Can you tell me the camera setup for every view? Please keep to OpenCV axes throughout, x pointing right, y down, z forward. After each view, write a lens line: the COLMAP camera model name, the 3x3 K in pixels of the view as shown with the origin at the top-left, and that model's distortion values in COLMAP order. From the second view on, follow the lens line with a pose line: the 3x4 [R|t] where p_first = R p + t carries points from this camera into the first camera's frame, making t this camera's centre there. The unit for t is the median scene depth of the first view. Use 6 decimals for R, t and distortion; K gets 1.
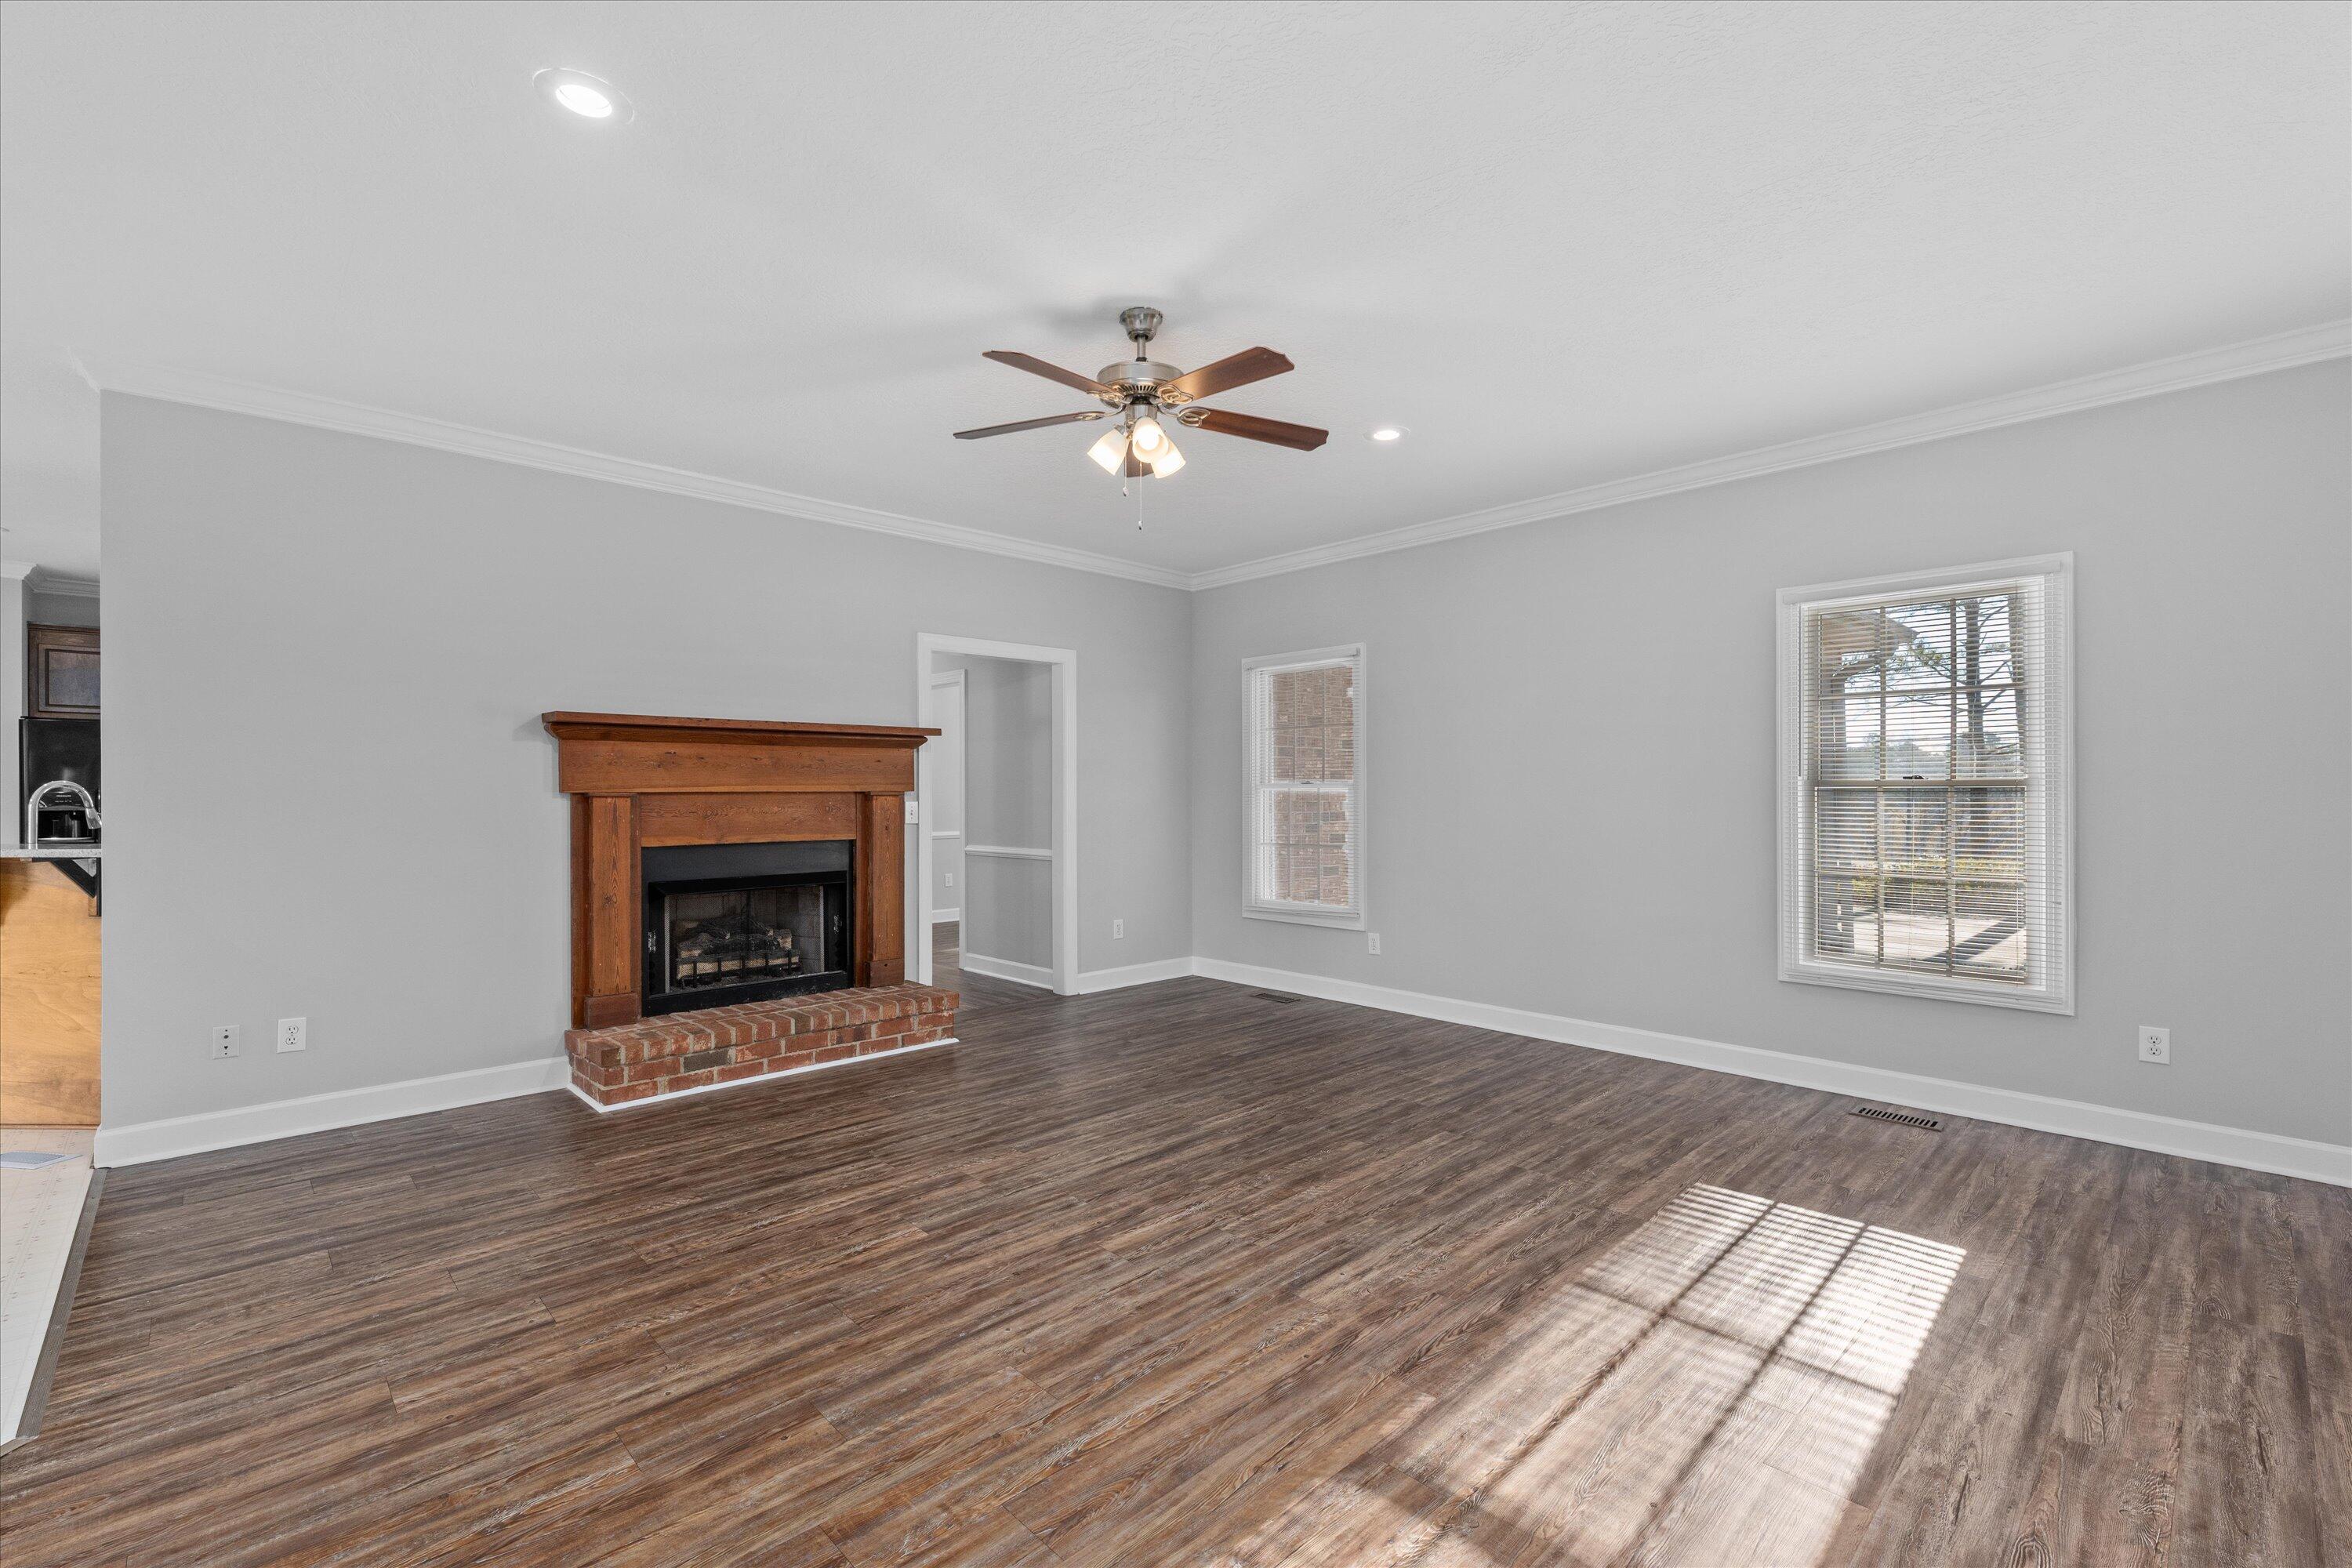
lens RADIAL K [[1027.4, 0, 1161.1], [0, 1027.4, 805.8], [0, 0, 1]] dist [-0.003116, 0.000529]
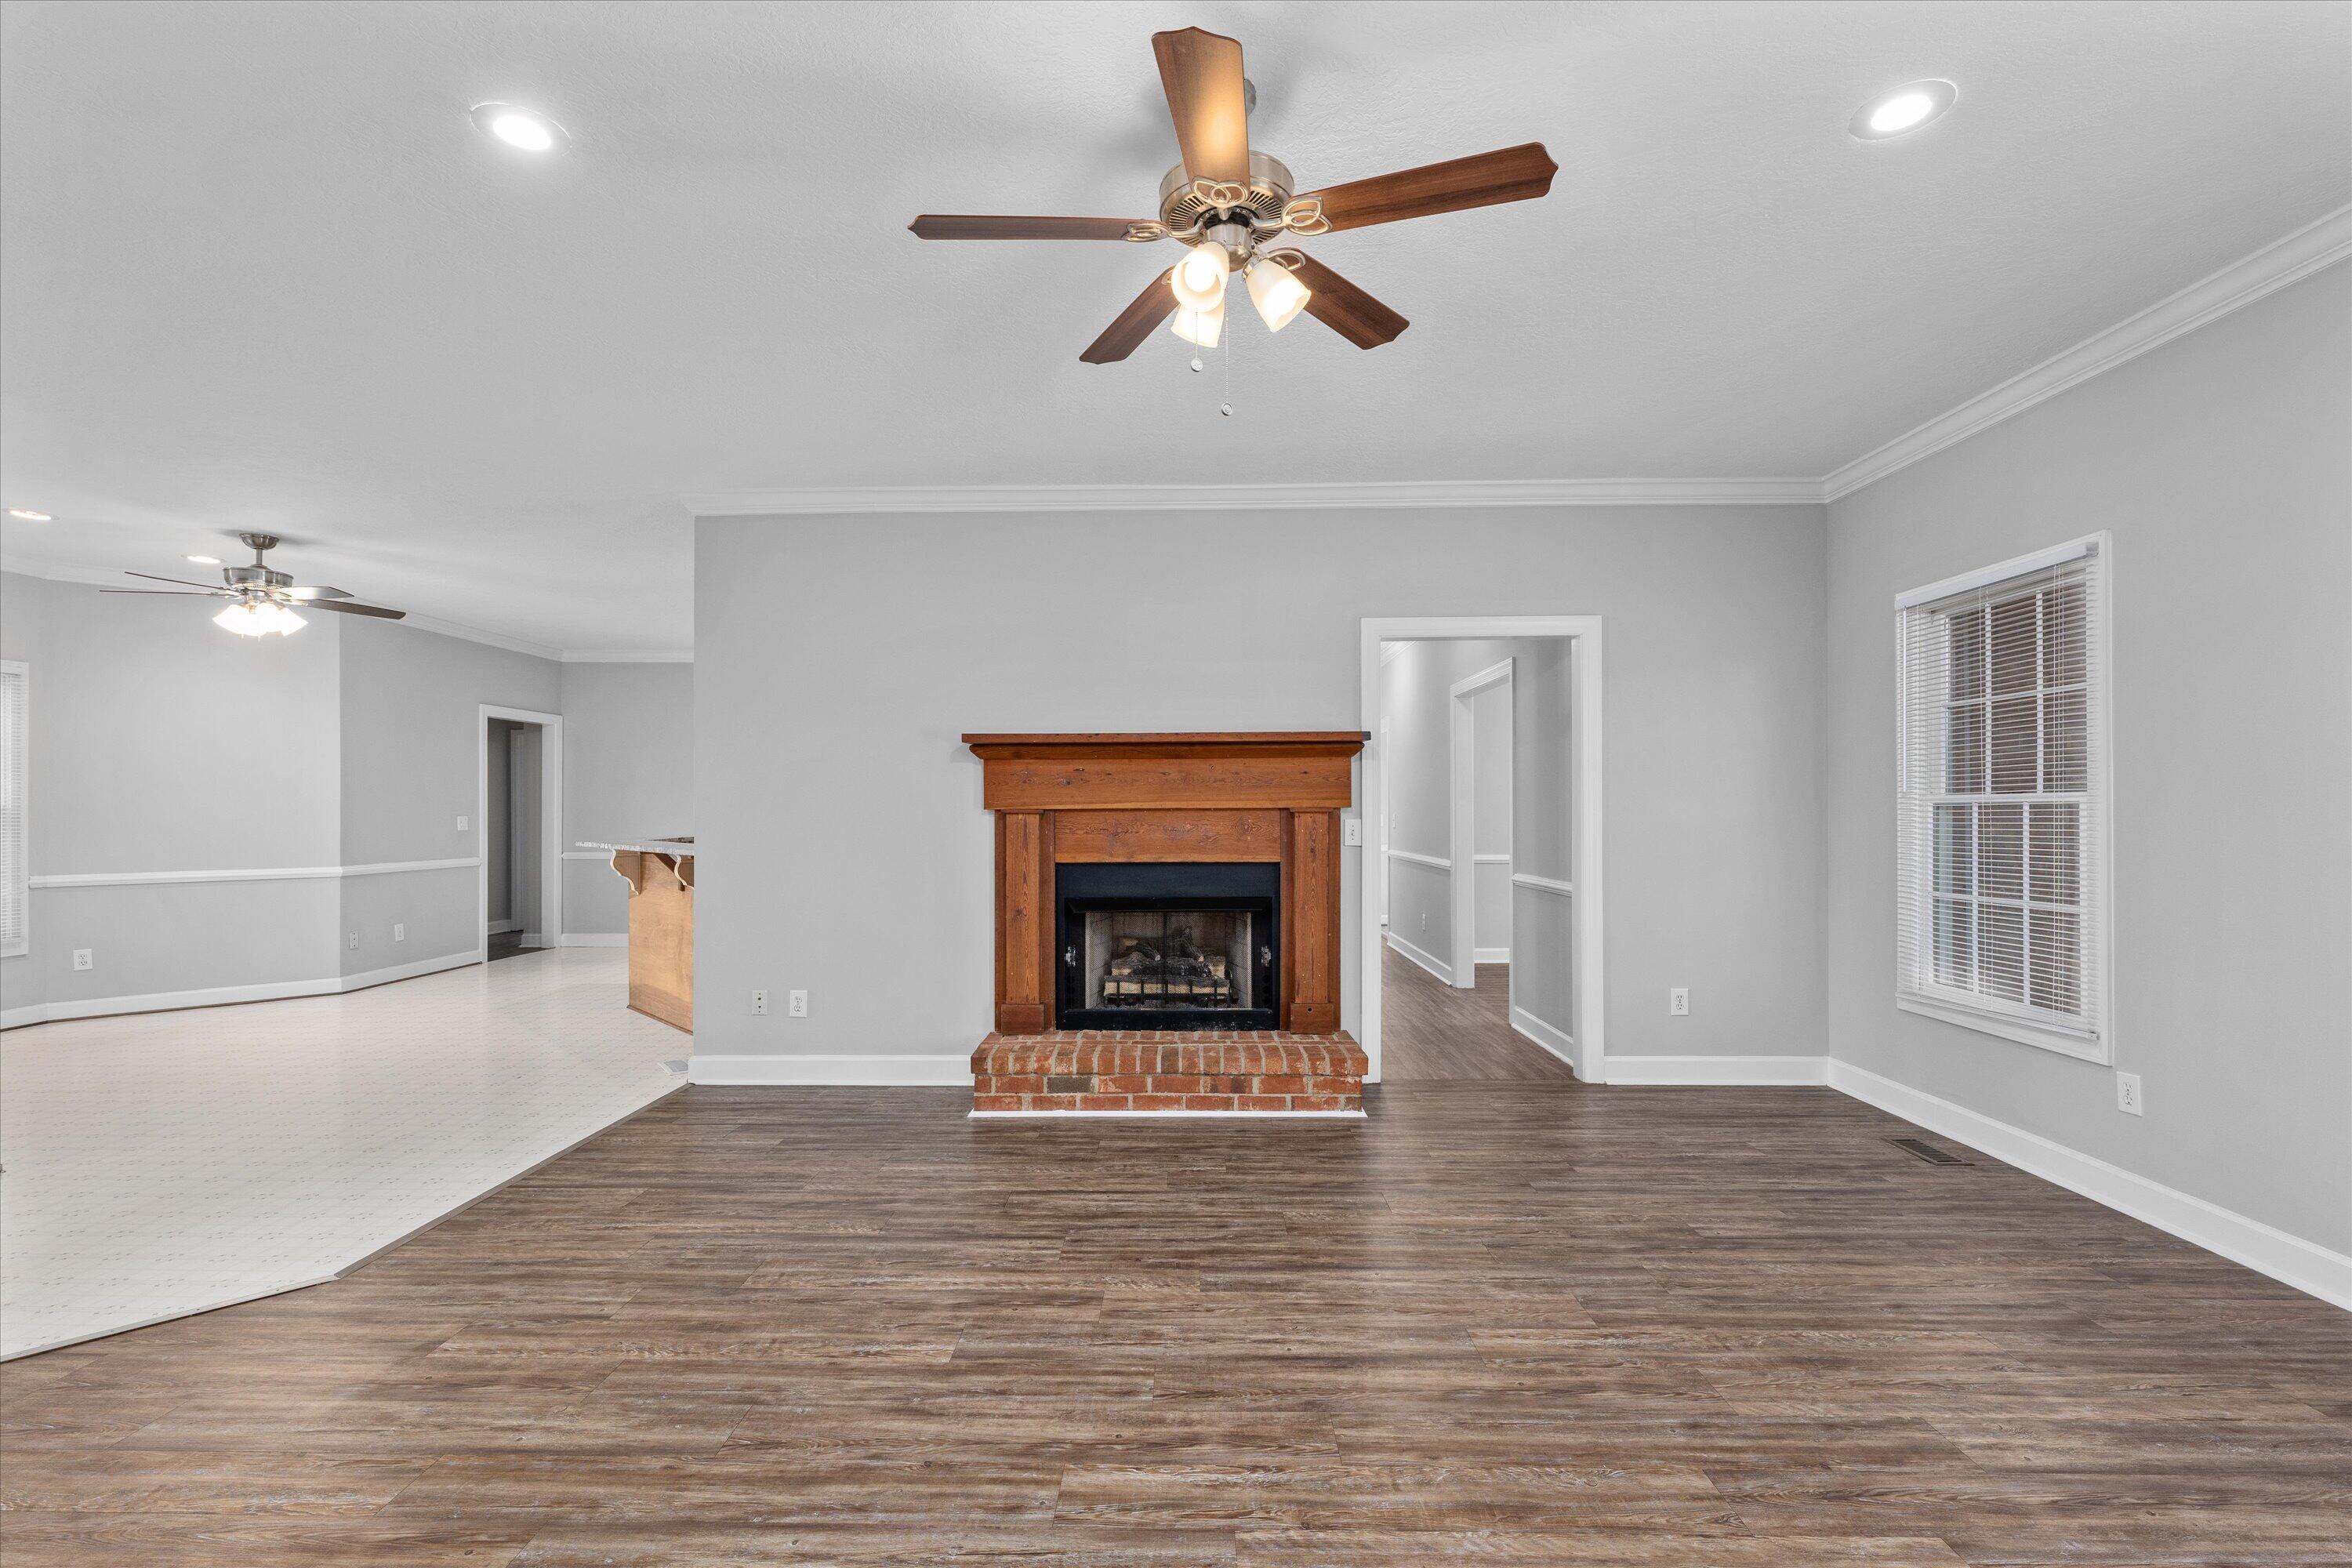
lens RADIAL K [[1027.4, 0, 1166.2], [0, 1027.4, 821.4], [0, 0, 1]] dist [-0.003116, 0.000529]
pose [[0.711435, 0.009783, -0.702684, 0.367472], [-0.008308, 0.999950, 0.005511, -0.010474], [0.702703, 0.001918, 0.711481, 0.438095]]
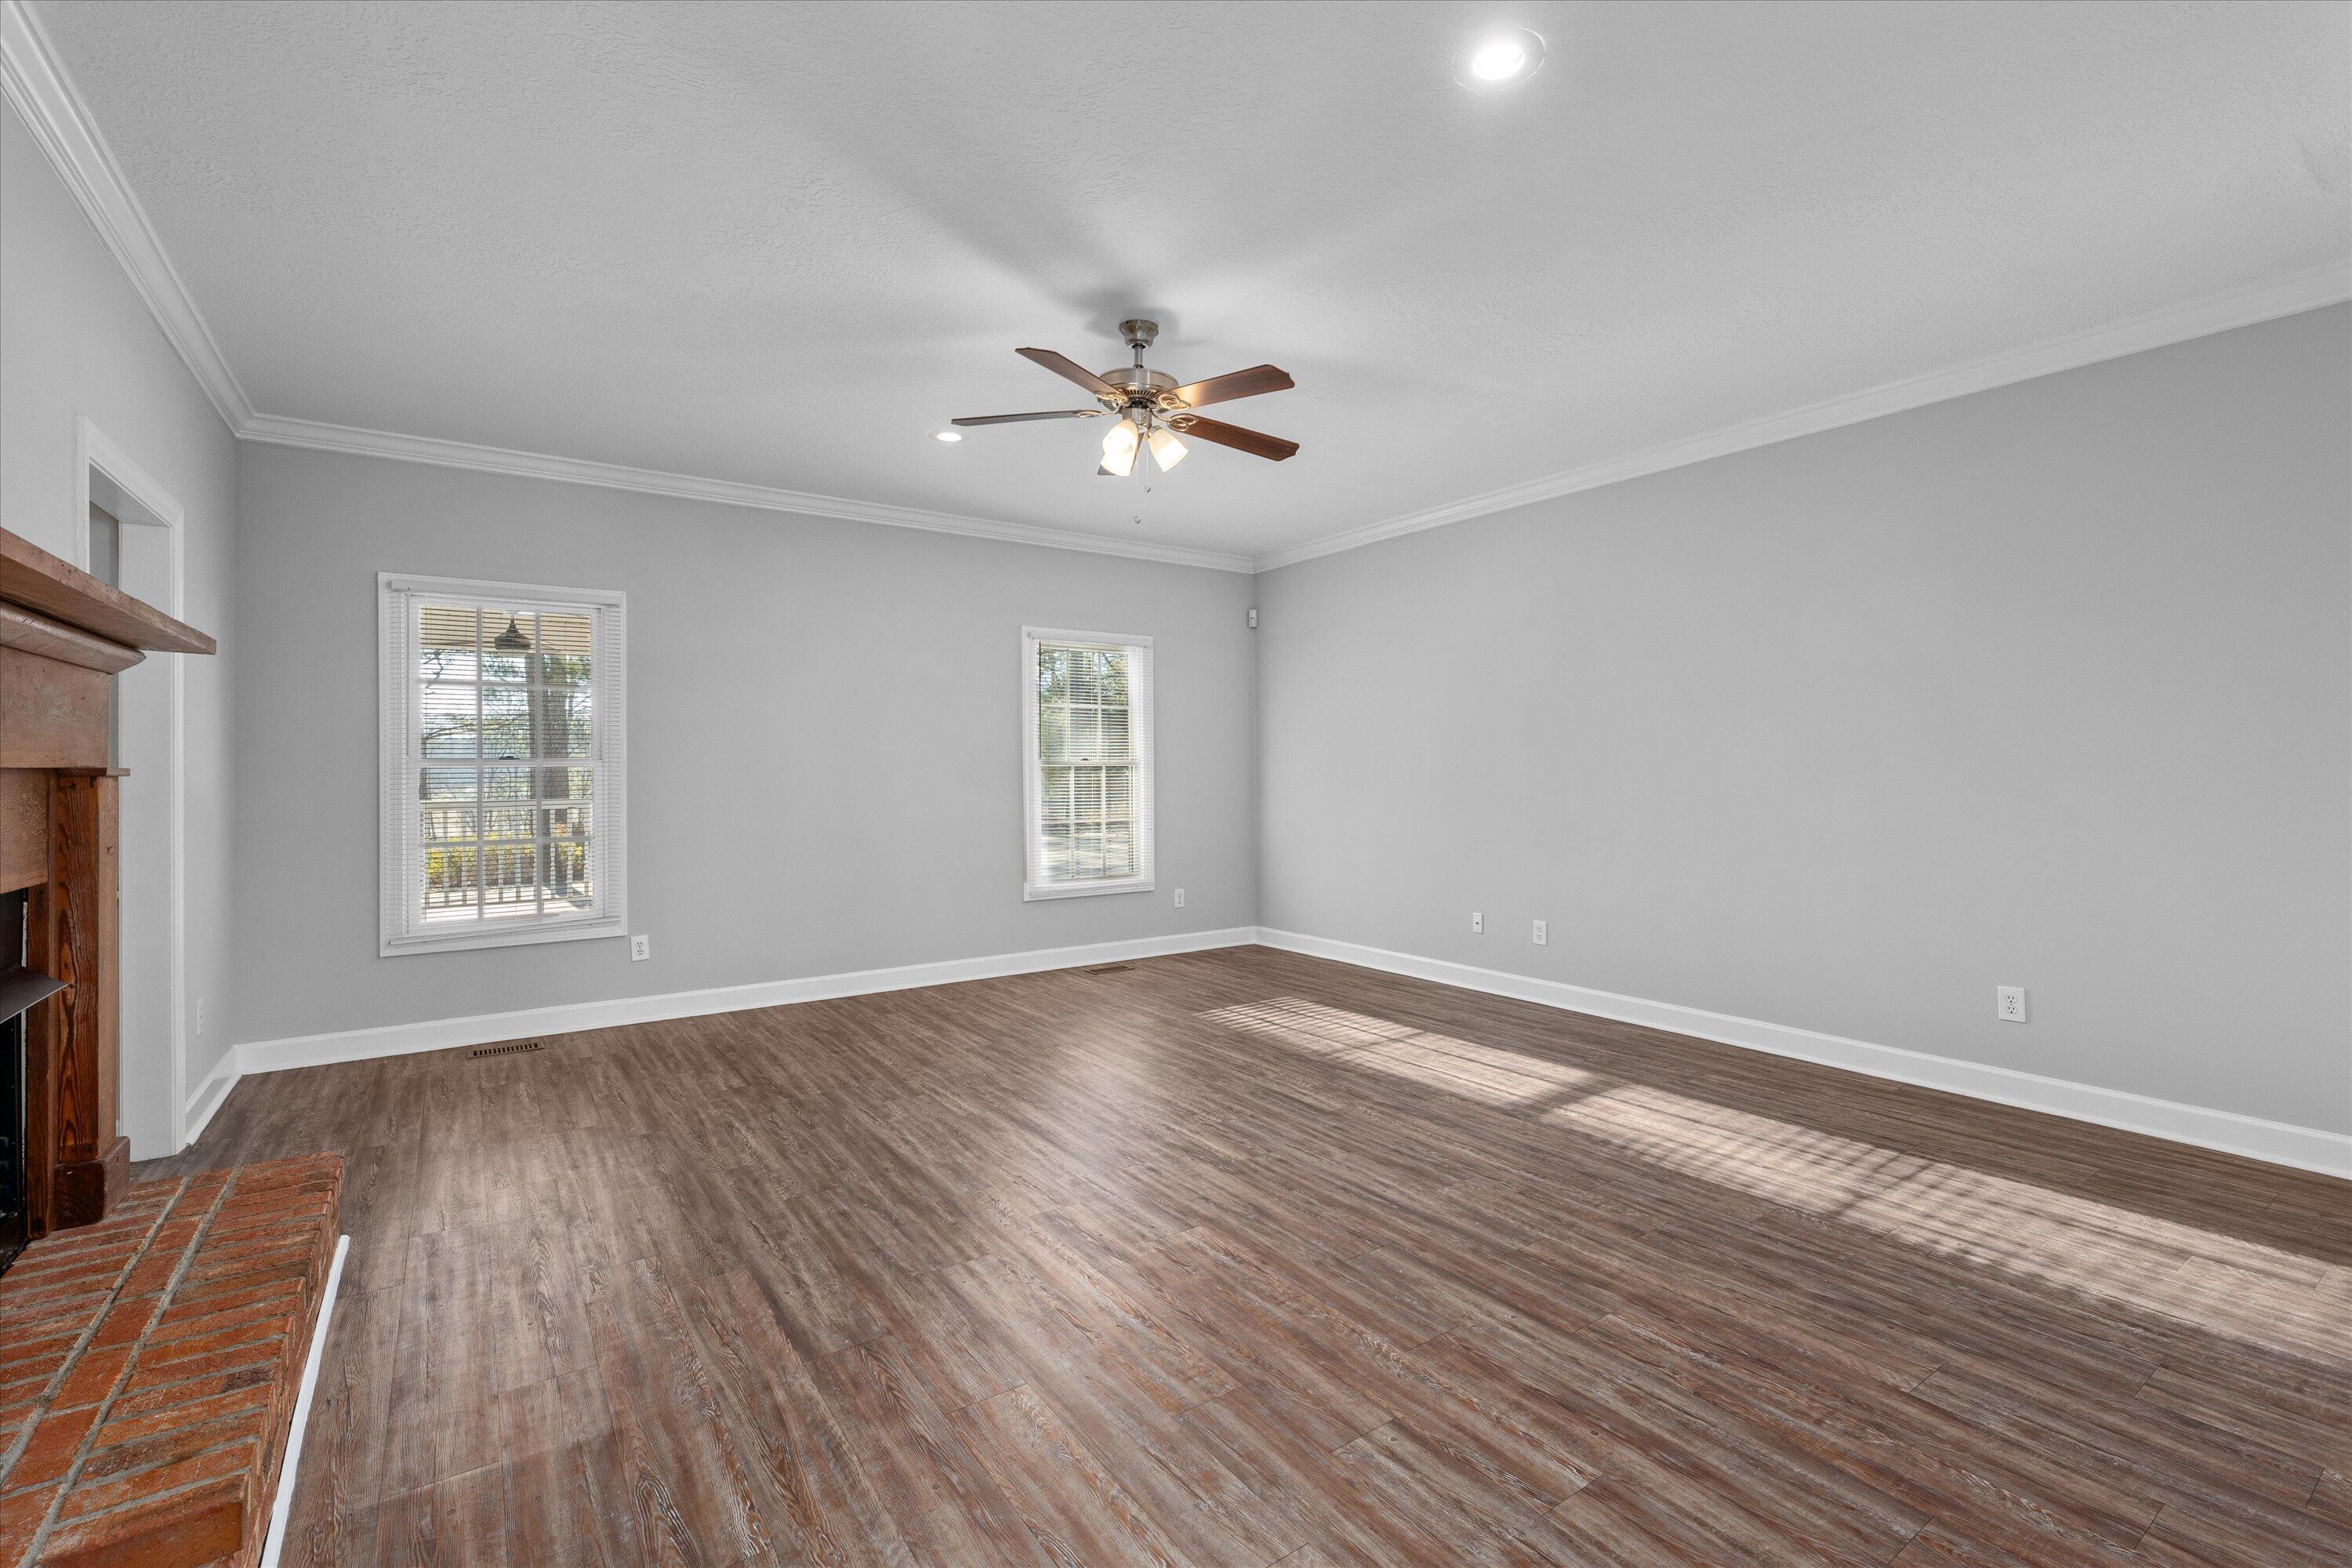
lens RADIAL K [[1027.4, 0, 1206.9], [0, 1027.4, 759.3], [0, 0, 1]] dist [-0.003116, 0.000529]
pose [[0.128426, 0.009673, 0.991672, -0.948366], [0.017496, 0.999775, -0.012018, -0.005548], [-0.991565, 0.018894, 0.128228, 0.692437]]
